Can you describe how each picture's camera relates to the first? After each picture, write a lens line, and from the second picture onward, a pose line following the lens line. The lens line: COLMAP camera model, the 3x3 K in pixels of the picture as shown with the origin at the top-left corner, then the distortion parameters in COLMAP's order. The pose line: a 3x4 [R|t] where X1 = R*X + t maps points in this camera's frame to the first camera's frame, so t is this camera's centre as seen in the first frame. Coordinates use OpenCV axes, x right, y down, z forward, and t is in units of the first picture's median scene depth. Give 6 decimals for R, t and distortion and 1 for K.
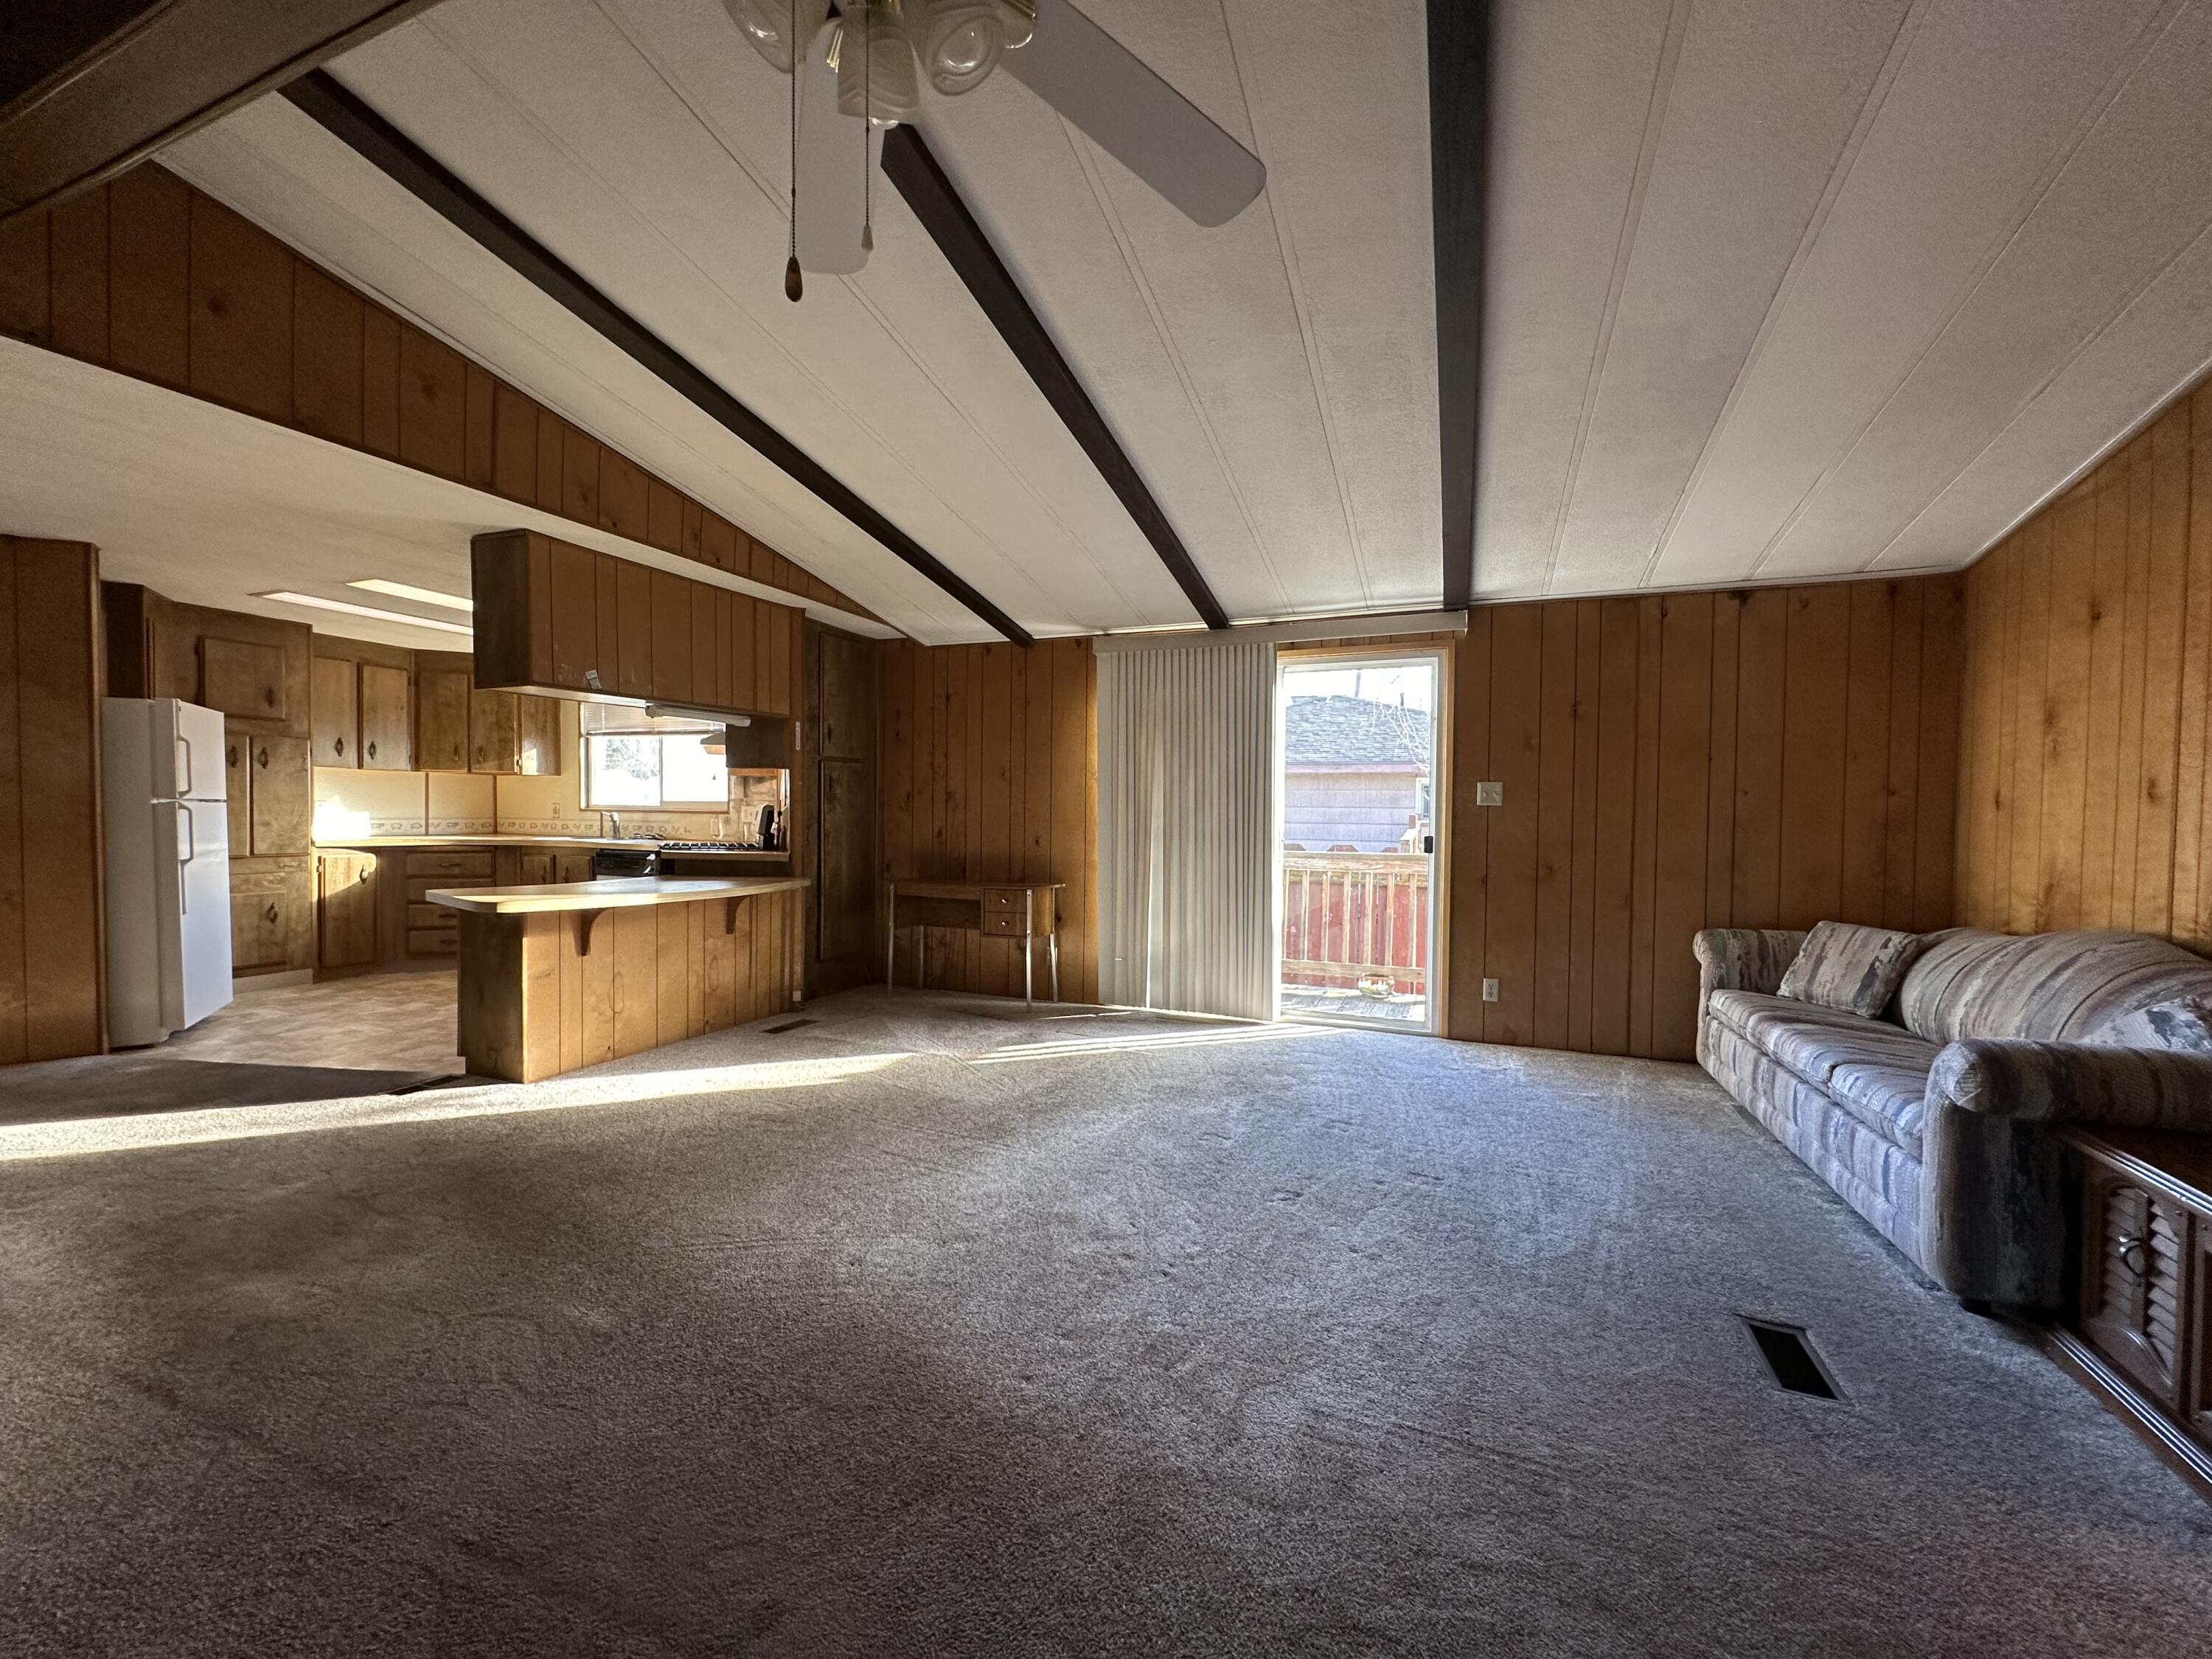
lens RADIAL K [[881.7, 0, 1103.0], [0, 881.7, 826.6], [0, 0, 1]] dist [-0.002893, 0.001289]
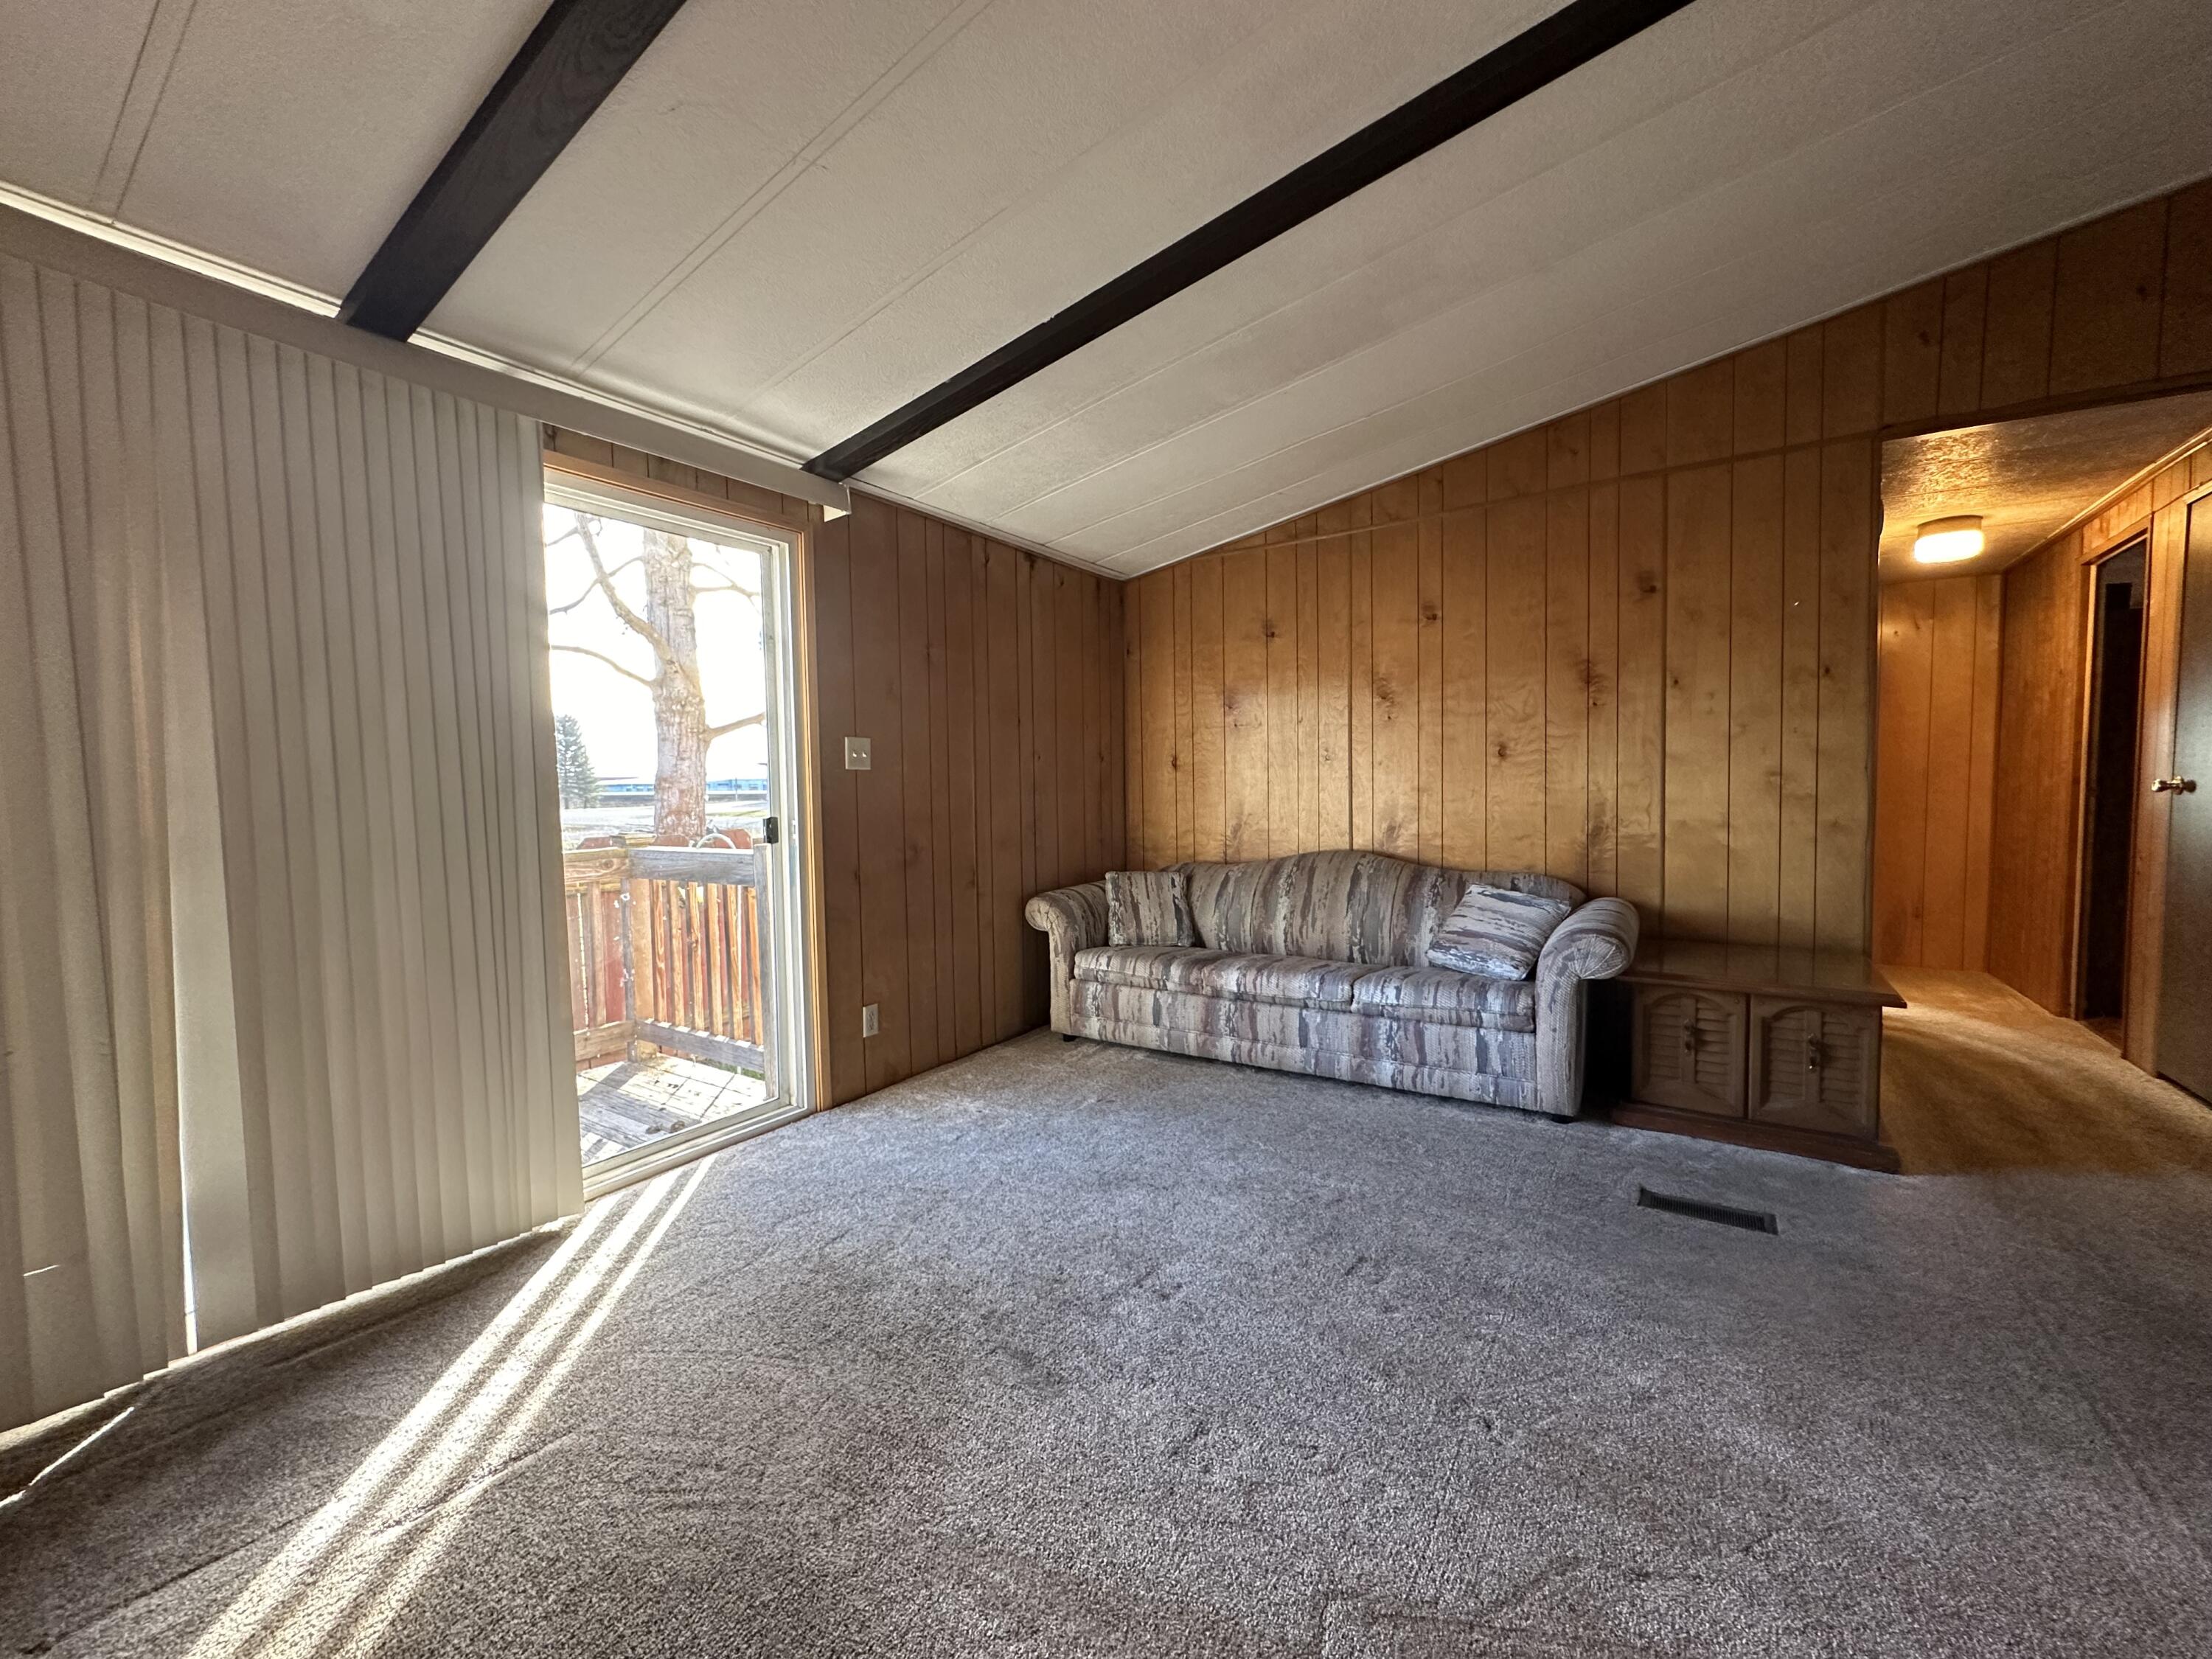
lens RADIAL K [[881.7, 0, 1104.9], [0, 881.7, 827.2], [0, 0, 1]] dist [-0.002893, 0.001289]
pose [[0.202307, -0.058720, 0.977560, -0.202763], [0.034208, 0.998015, 0.052869, -0.006689], [-0.978725, 0.022744, 0.203914, 0.580265]]
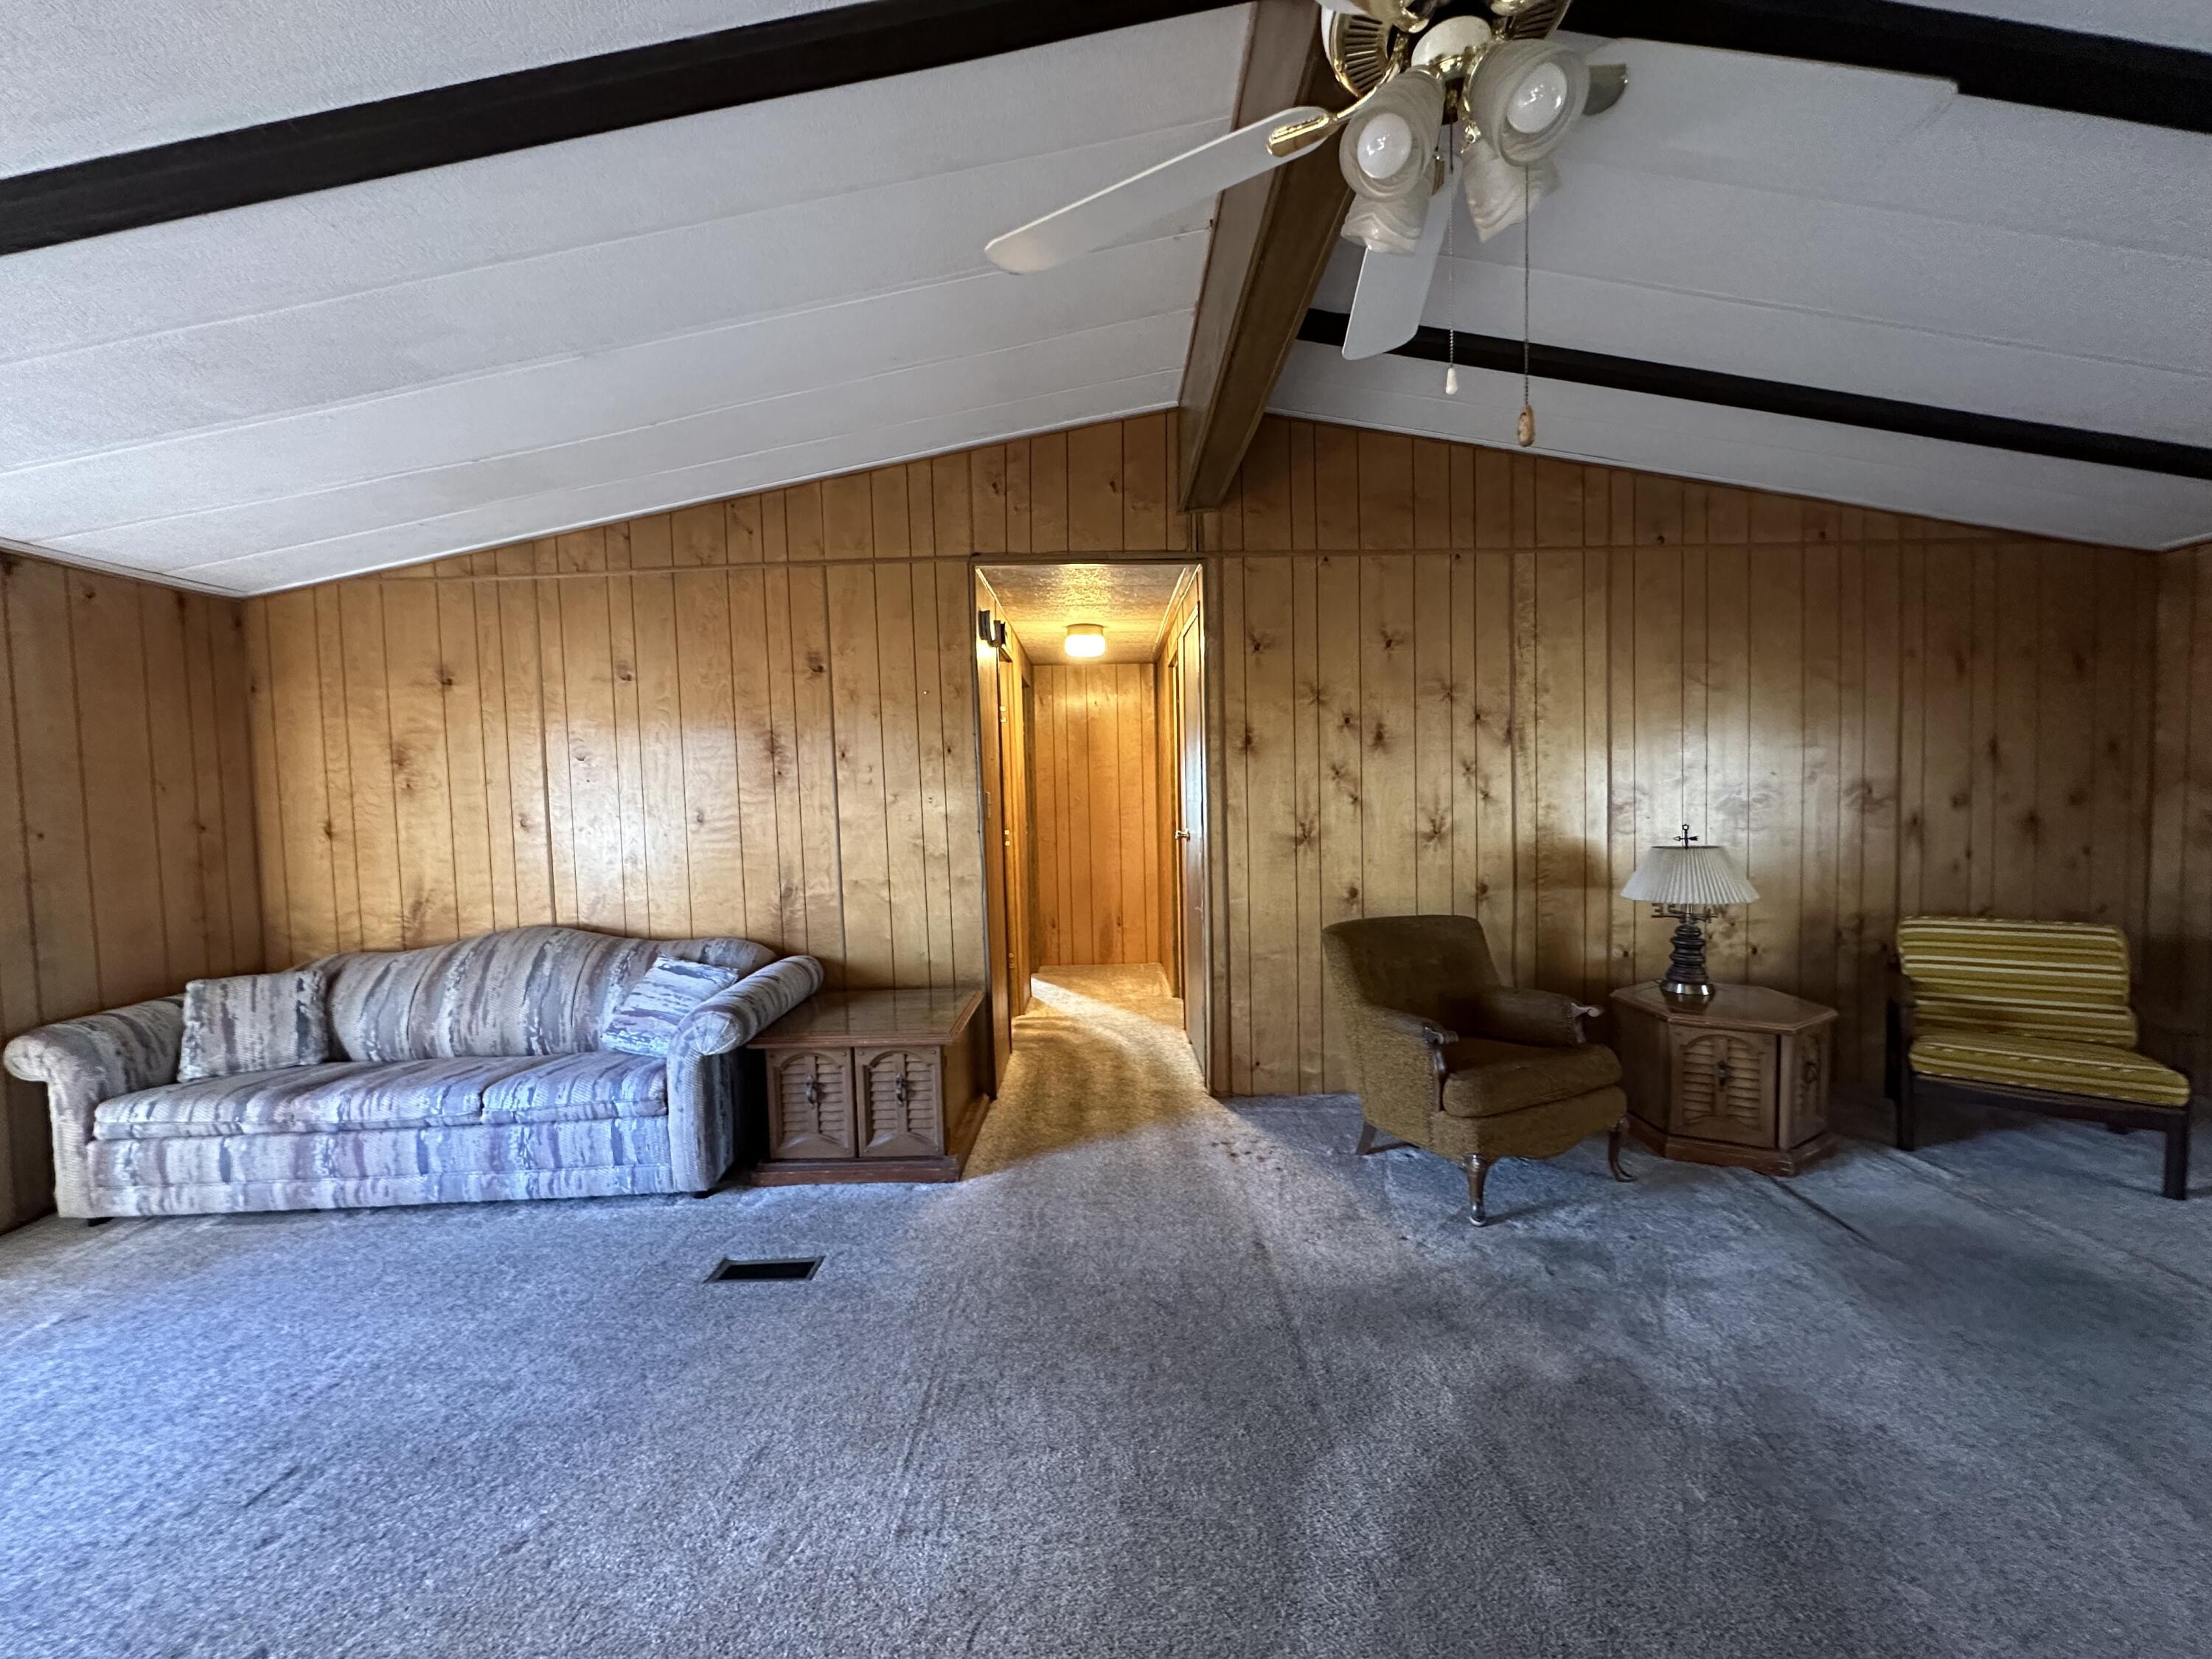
lens RADIAL K [[881.7, 0, 1101.4], [0, 881.7, 830.0], [0, 0, 1]] dist [-0.002893, 0.001289]
pose [[-0.374584, -0.042164, 0.926234, -0.220284], [0.042664, 0.997124, 0.062645, -0.041032], [-0.926211, 0.062982, -0.371708, 0.368391]]
